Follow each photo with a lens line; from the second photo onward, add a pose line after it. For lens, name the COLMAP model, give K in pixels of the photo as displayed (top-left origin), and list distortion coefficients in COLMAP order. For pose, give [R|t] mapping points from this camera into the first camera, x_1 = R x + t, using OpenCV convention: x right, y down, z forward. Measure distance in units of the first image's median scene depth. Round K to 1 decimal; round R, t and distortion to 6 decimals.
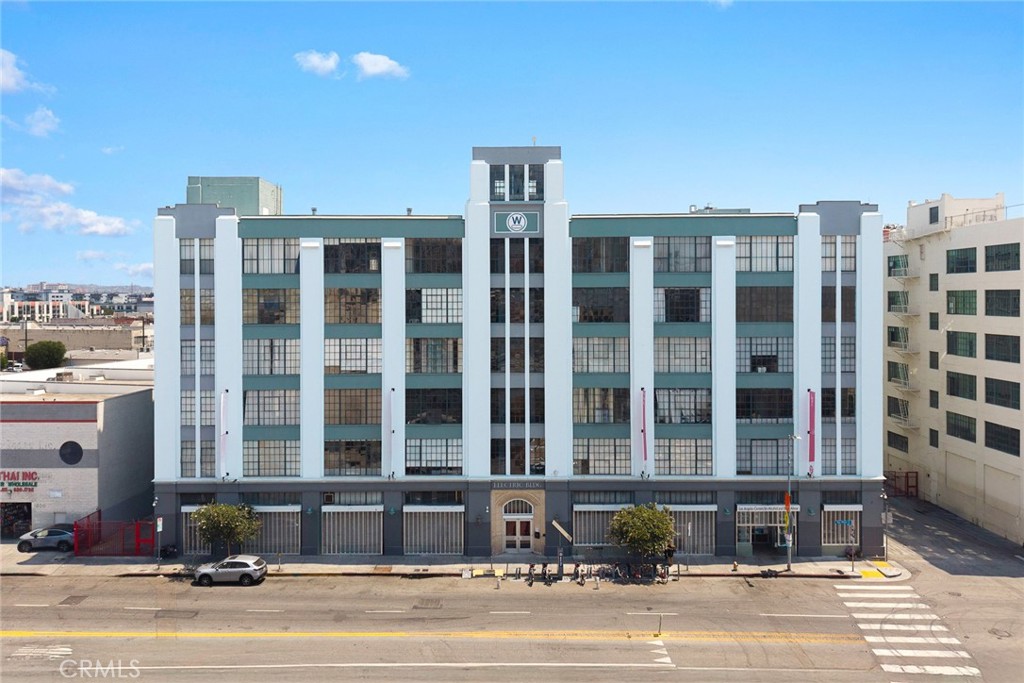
lens RADIAL K [[731.5, 0, 502.7], [0, 731.5, 312.1], [0, 0, 1]] dist [0.006109, -0.000446]
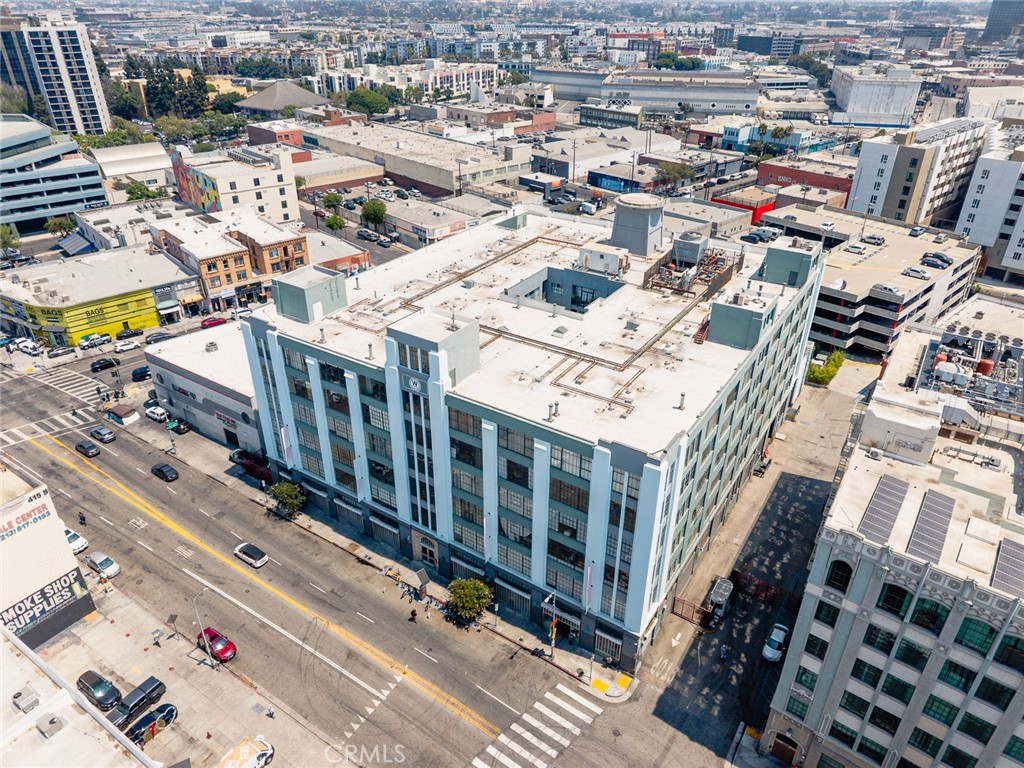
lens RADIAL K [[685.4, 0, 509.3], [0, 685.4, 390.0], [0, 0, 1]] dist [0.022471, -0.016363]
pose [[0.835158, 0.278773, -0.474127, 0.781098], [-0.014398, 0.872819, 0.487831, -0.744878], [0.549821, -0.400590, 0.732956, 0.147764]]
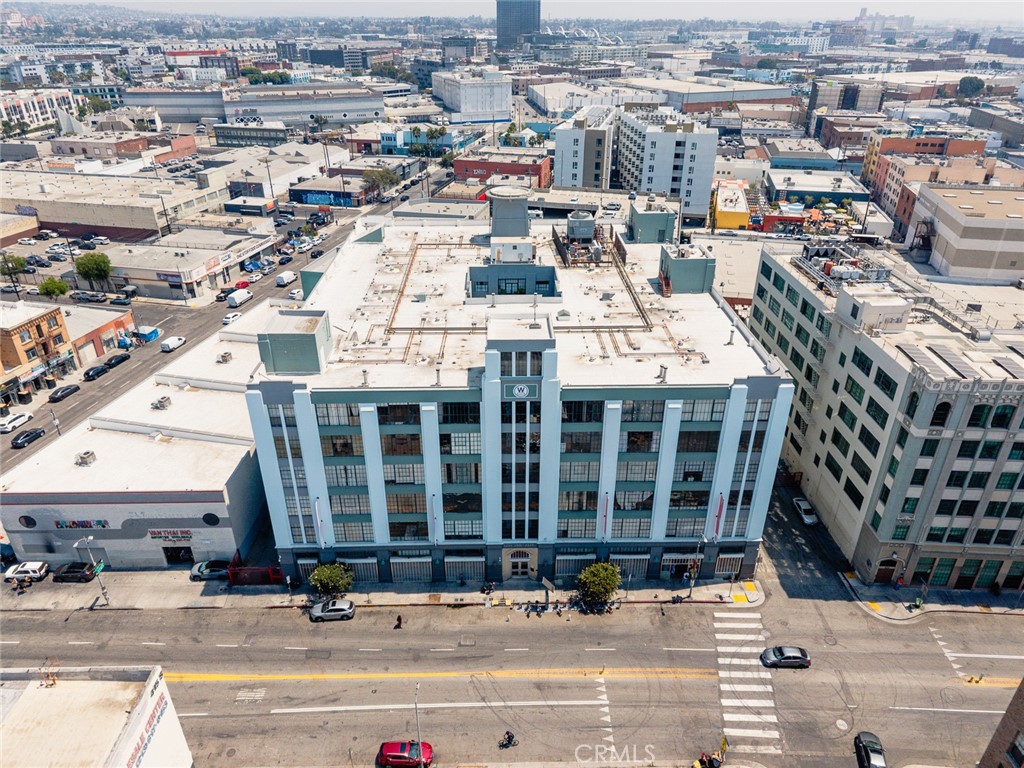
lens RADIAL K [[685.4, 0, 509.3], [0, 685.4, 390.0], [0, 0, 1]] dist [0.022471, -0.016363]
pose [[0.999734, -0.009299, 0.021101, -0.028238], [-0.001627, 0.884348, 0.466826, -0.705454], [-0.023001, -0.466736, 0.884098, -0.100044]]
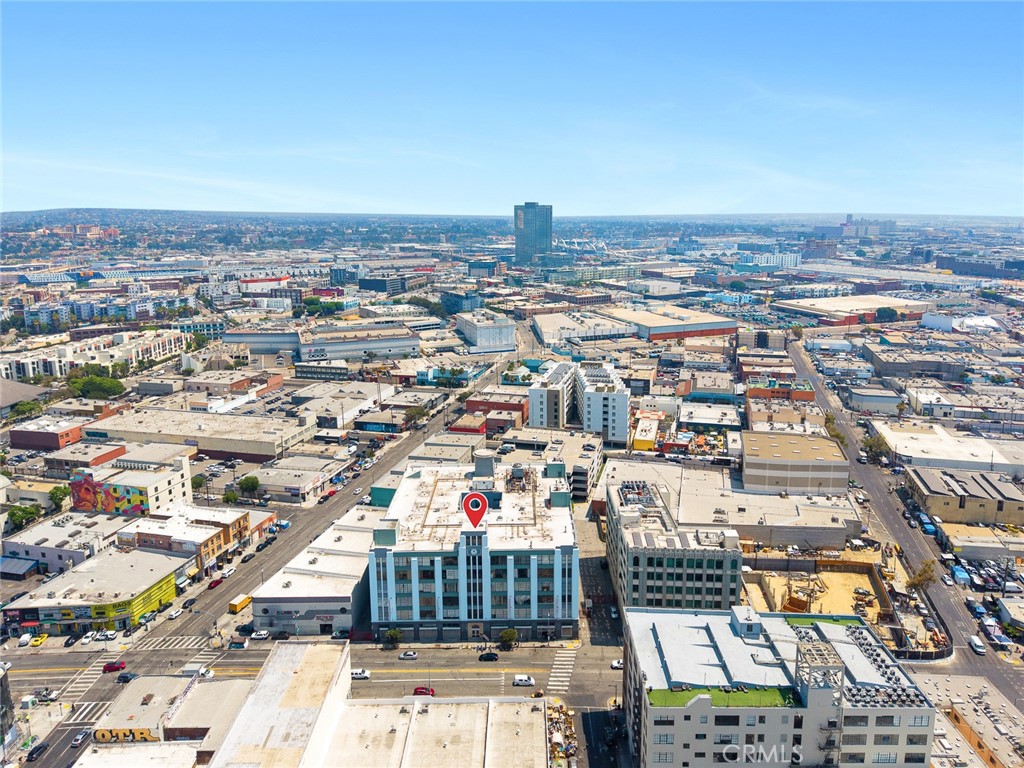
lens RADIAL K [[716.5, 0, 533.8], [0, 716.5, 369.2], [0, 0, 1]] dist [0.076669, -0.127948]
pose [[0.999813, -0.005059, 0.018659, 0.242358], [0.001014, 0.977547, 0.210713, -1.675542], [-0.019306, -0.210655, 0.977370, -2.136782]]
